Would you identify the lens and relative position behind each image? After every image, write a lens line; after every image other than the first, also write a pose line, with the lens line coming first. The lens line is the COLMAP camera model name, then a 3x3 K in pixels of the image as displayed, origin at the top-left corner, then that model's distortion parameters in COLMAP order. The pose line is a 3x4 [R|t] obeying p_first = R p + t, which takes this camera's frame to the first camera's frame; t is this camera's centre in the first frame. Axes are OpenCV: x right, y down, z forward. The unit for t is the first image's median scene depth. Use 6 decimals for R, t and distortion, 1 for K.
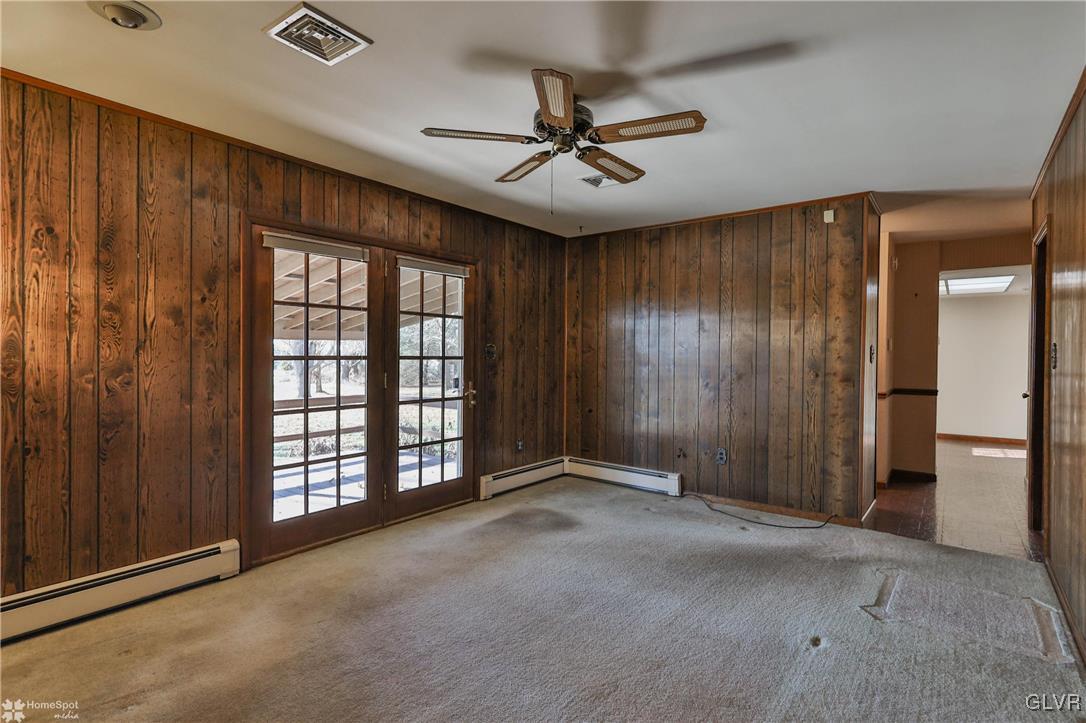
lens RADIAL K [[545.4, 0, 538.6], [0, 545.4, 360.0], [0, 0, 1]] dist [0.002322, -0.002510]
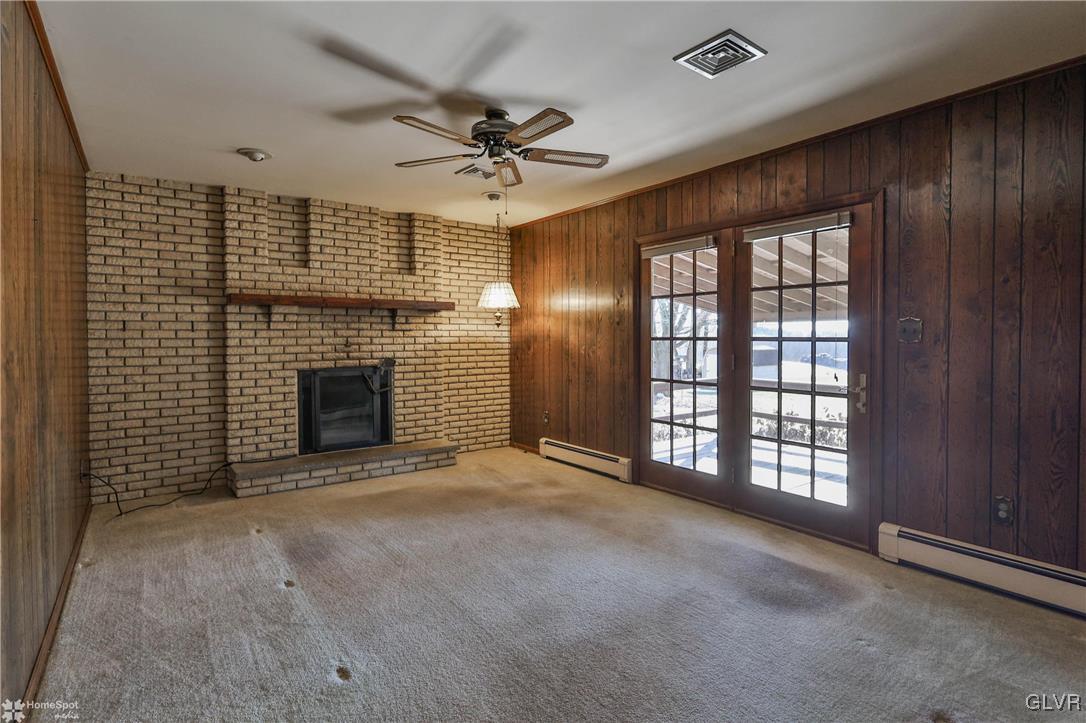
lens RADIAL K [[545.4, 0, 539.5], [0, 545.4, 350.0], [0, 0, 1]] dist [0.002322, -0.002510]
pose [[-0.283668, 0.016289, -0.958784, 0.775097], [-0.012262, 0.999712, 0.020612, -0.000483], [0.958844, 0.017603, -0.283387, 0.965988]]
